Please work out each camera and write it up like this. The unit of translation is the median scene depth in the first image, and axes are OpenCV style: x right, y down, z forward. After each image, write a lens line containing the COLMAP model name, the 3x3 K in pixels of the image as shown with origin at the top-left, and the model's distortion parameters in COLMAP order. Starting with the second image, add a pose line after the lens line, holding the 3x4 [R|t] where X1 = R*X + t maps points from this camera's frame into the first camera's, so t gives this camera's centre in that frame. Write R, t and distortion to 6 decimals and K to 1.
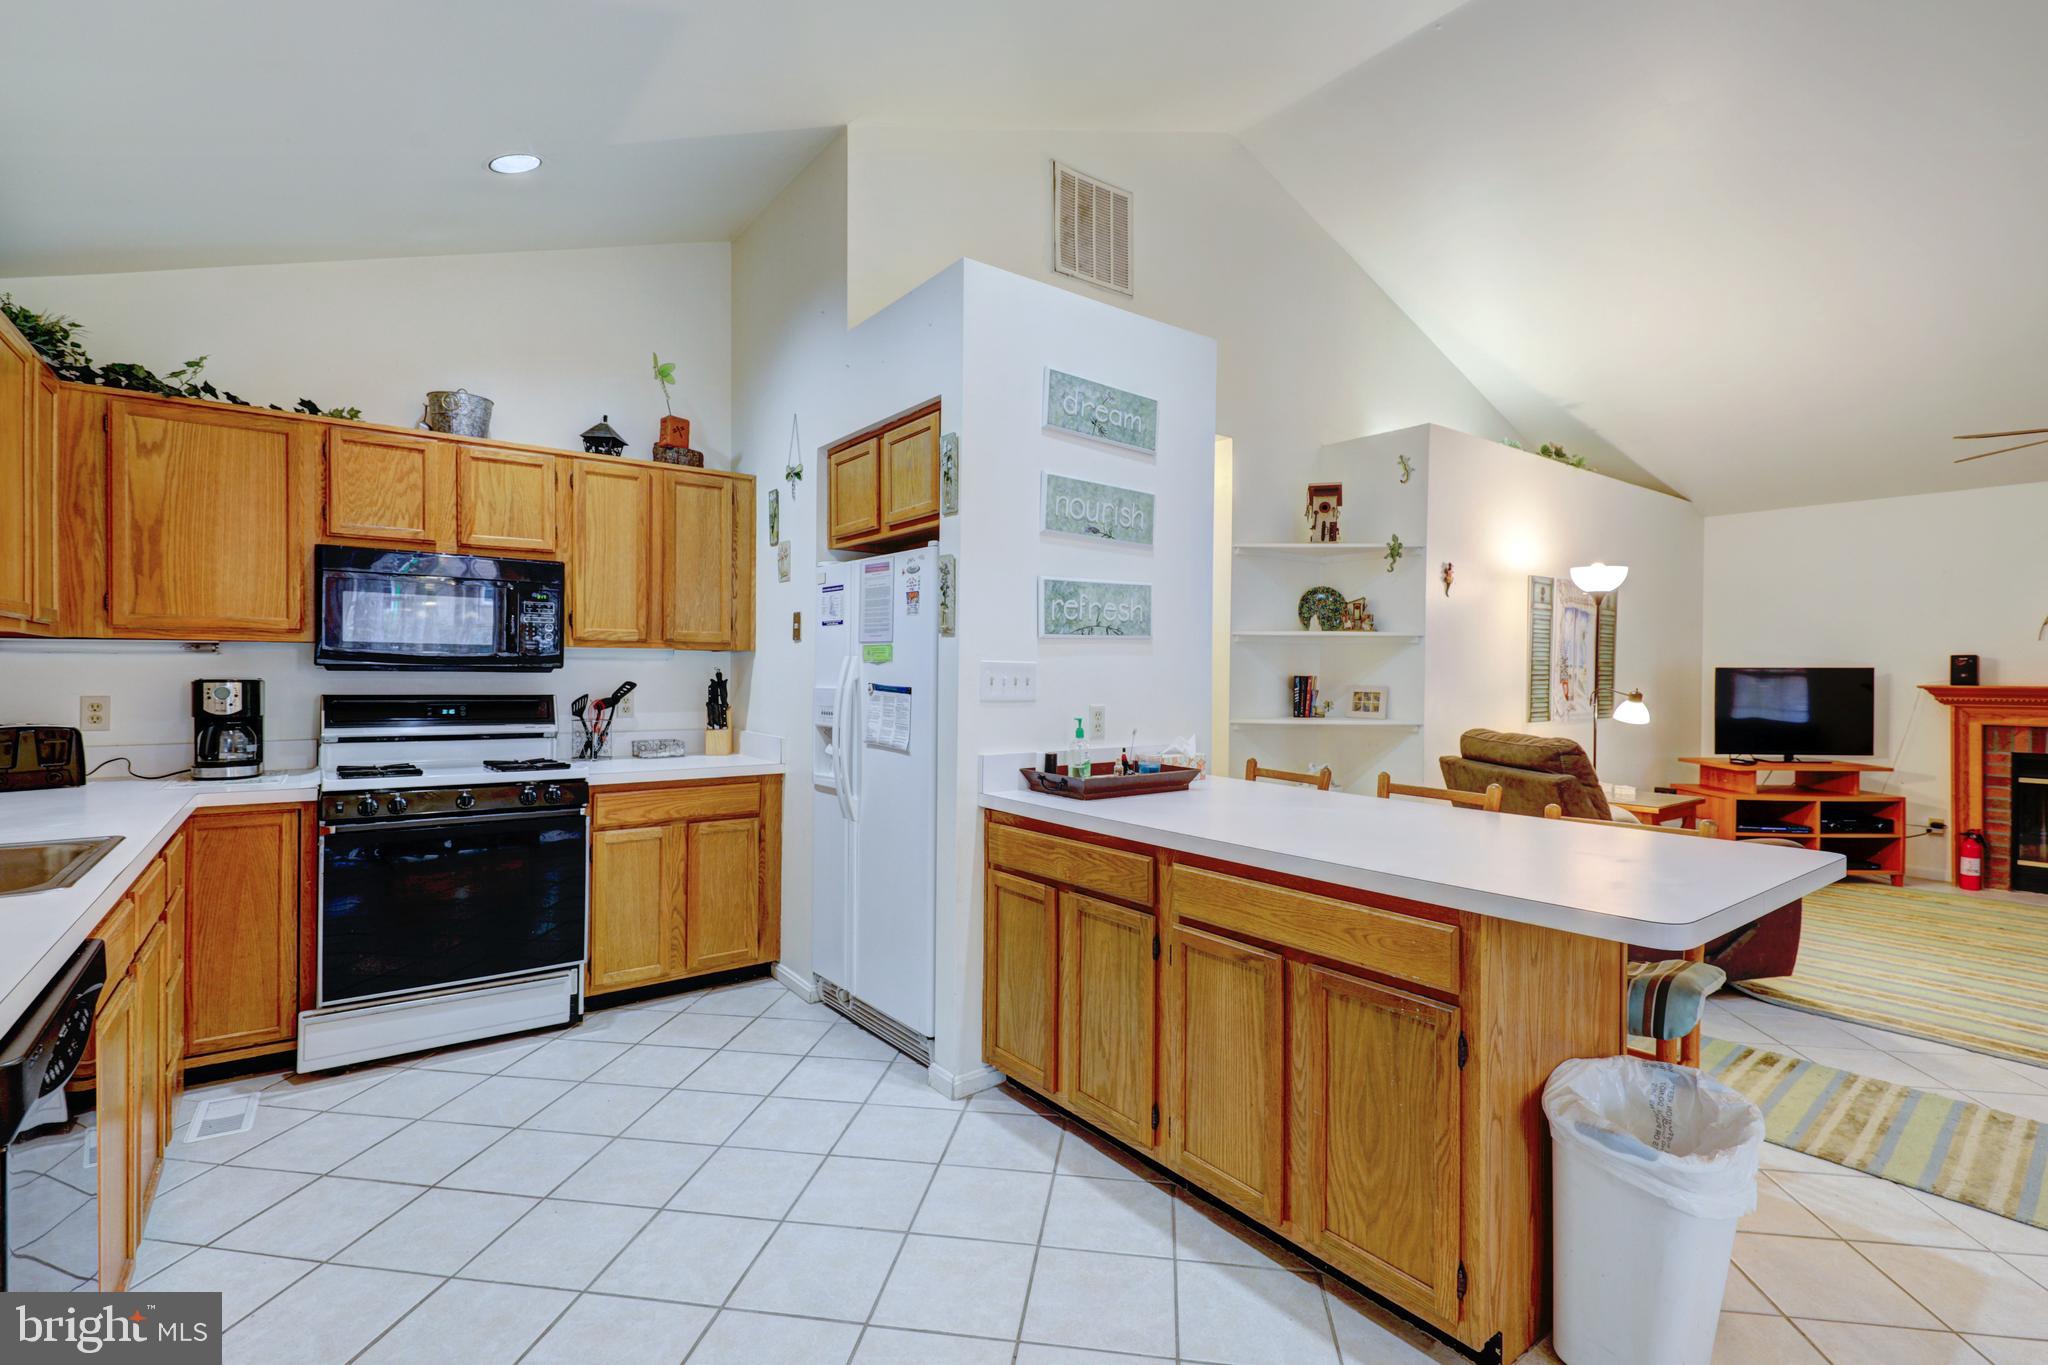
lens RADIAL K [[899.8, 0, 1052.0], [0, 899.8, 682.6], [0, 0, 1]] dist [0.015079, -0.006271]
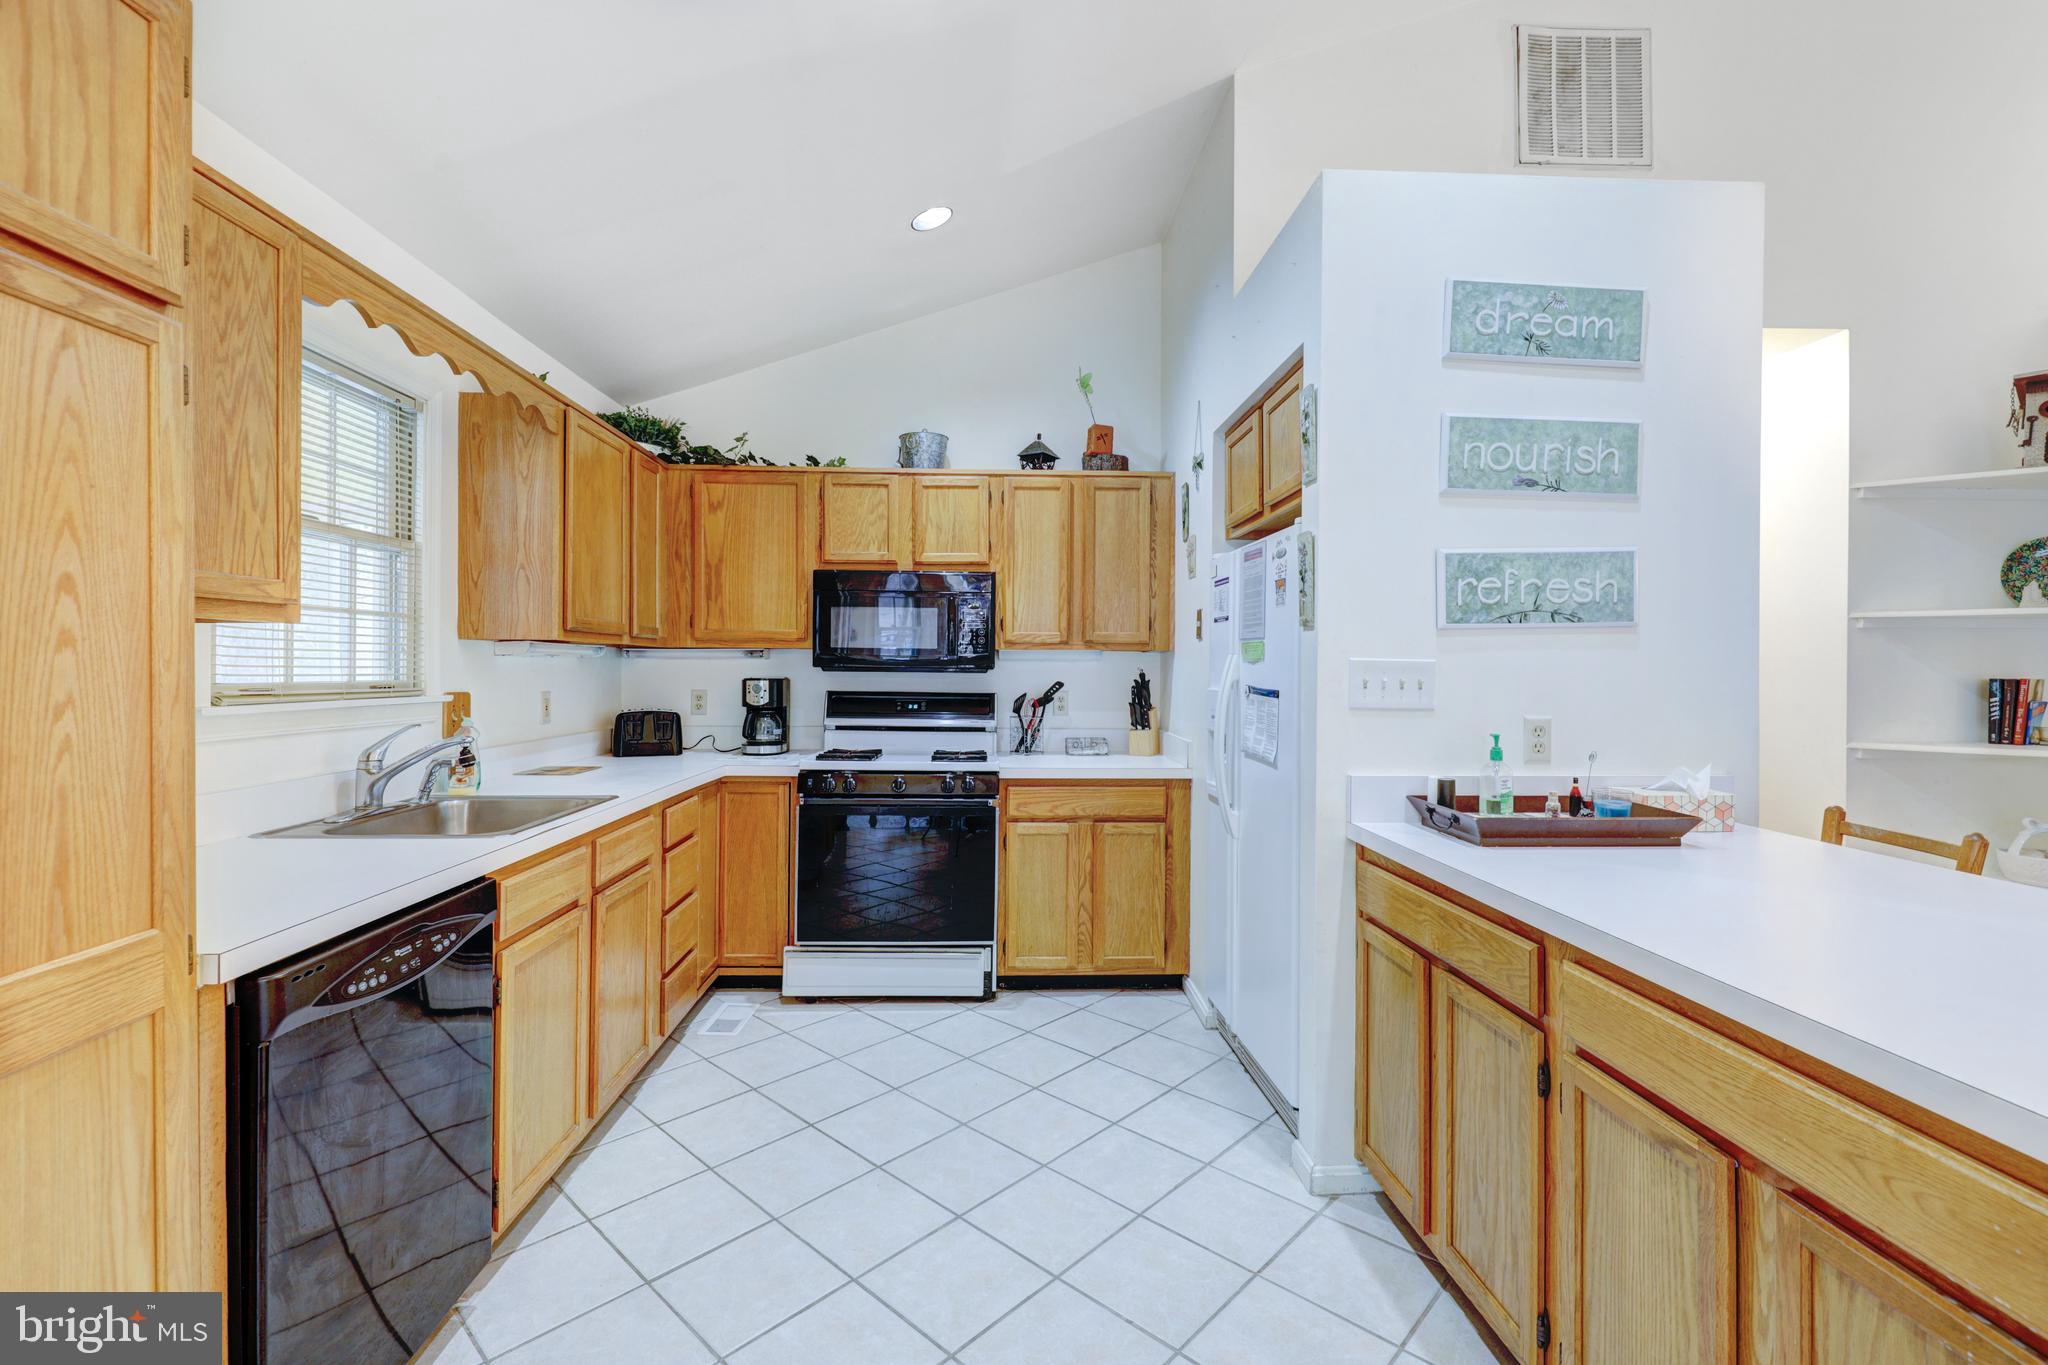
lens RADIAL K [[899.8, 0, 1016.6], [0, 899.8, 669.2], [0, 0, 1]] dist [0.015079, -0.006271]
pose [[0.823512, -0.001373, -0.567297, 0.103181], [-0.007147, 0.999893, -0.012795, -0.001995], [0.567253, 0.014591, 0.823414, 0.122991]]
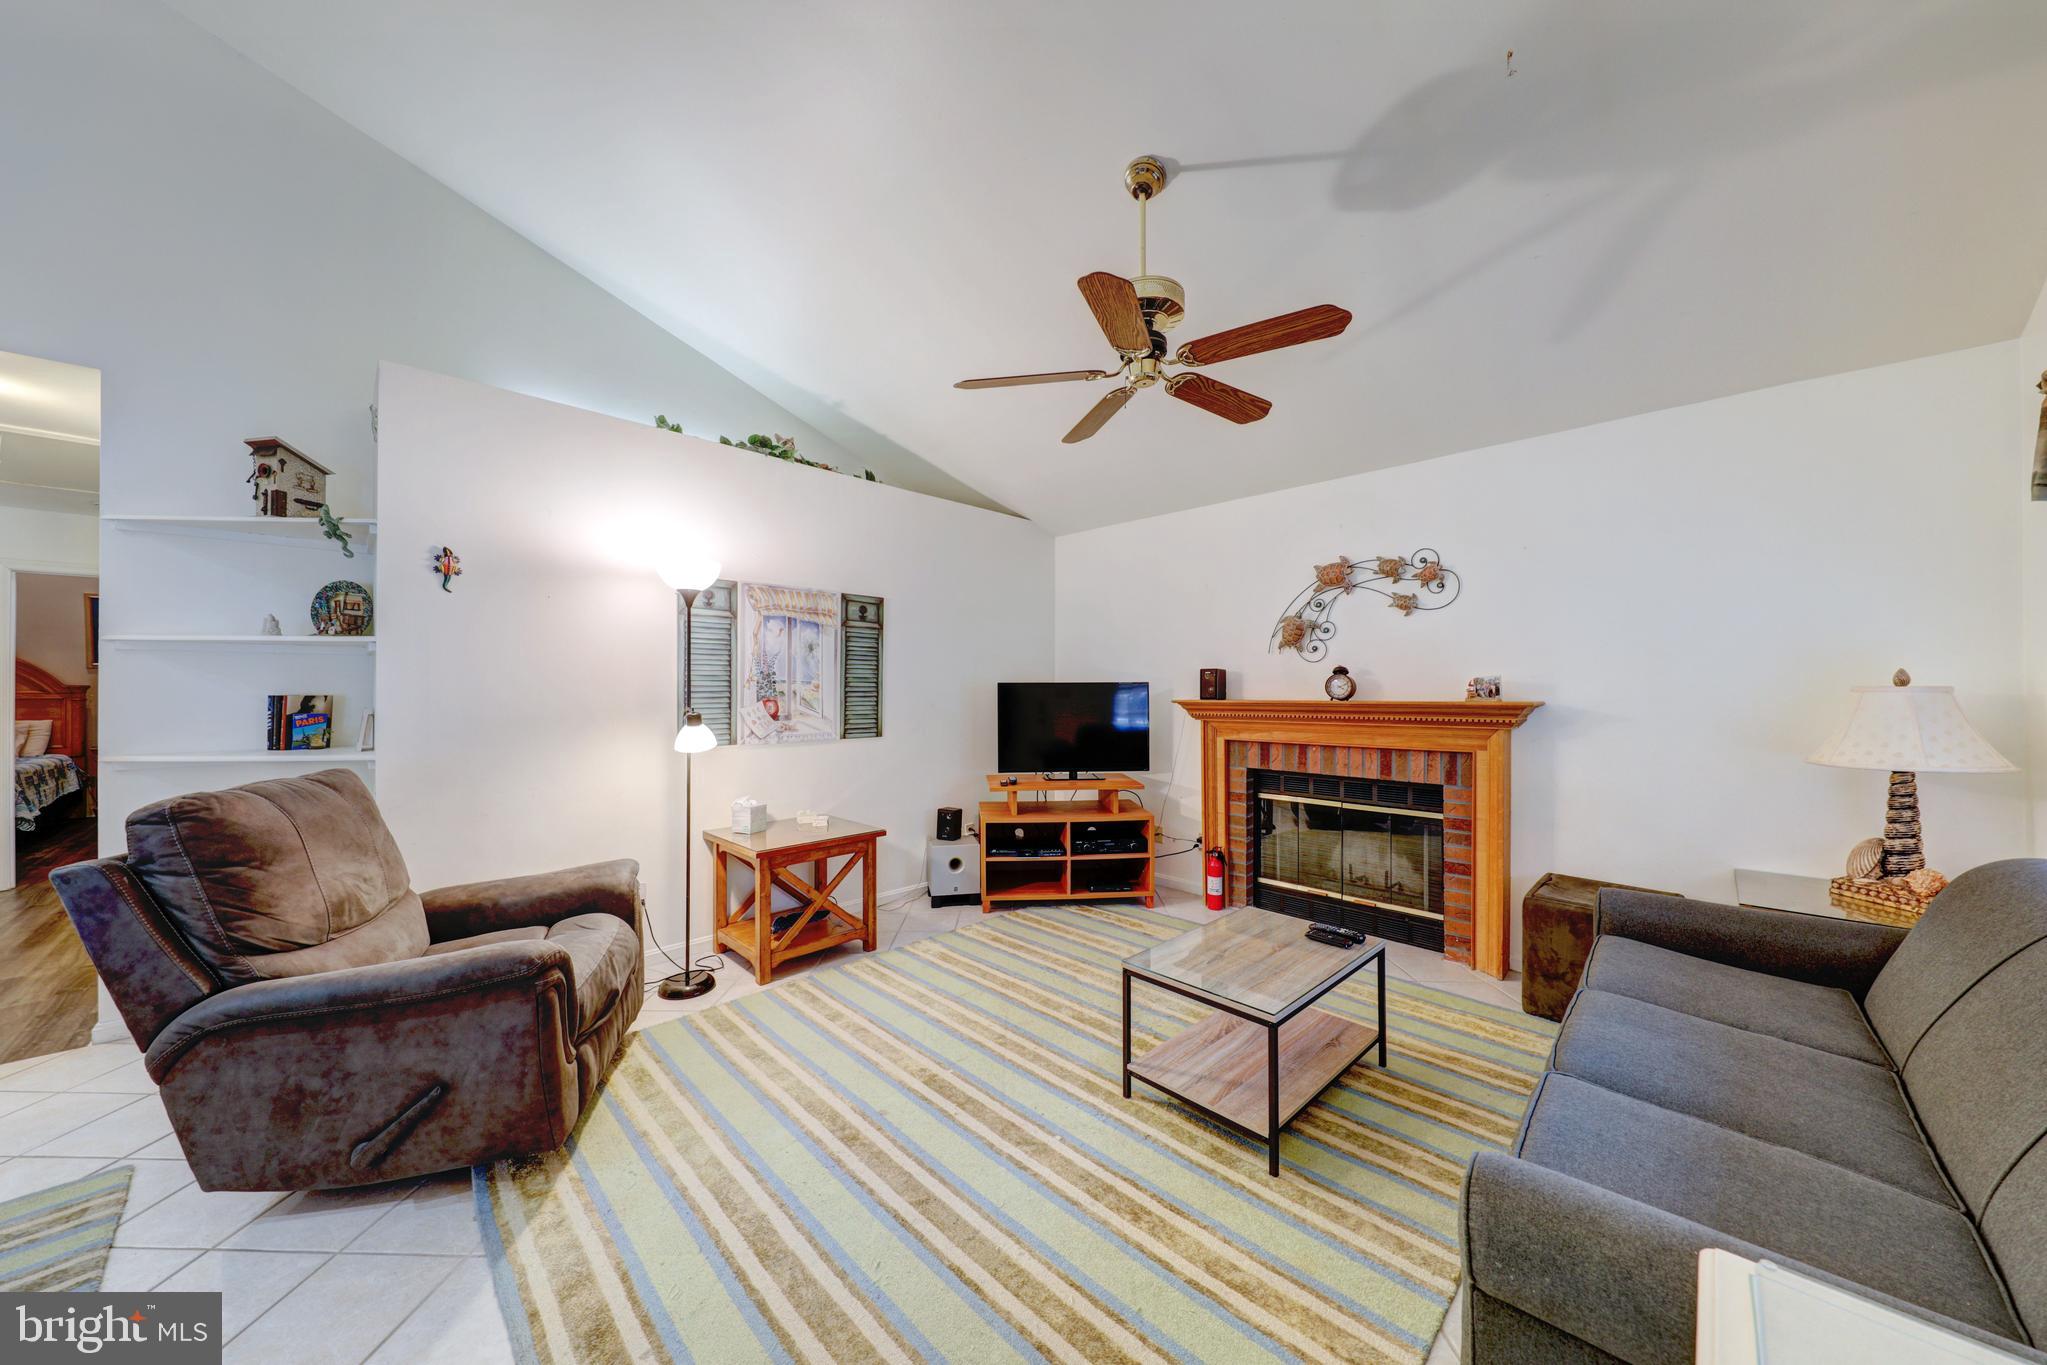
lens RADIAL K [[690.1, 0, 1028.5], [0, 690.1, 684.8], [0, 0, 1]] dist [-0.005428, -0.000326]
pose [[0.989725, -0.005238, 0.142886, 1.097826], [0.008133, 0.999773, -0.019681, 0.000253], [-0.142750, 0.020641, 0.989543, 0.451898]]
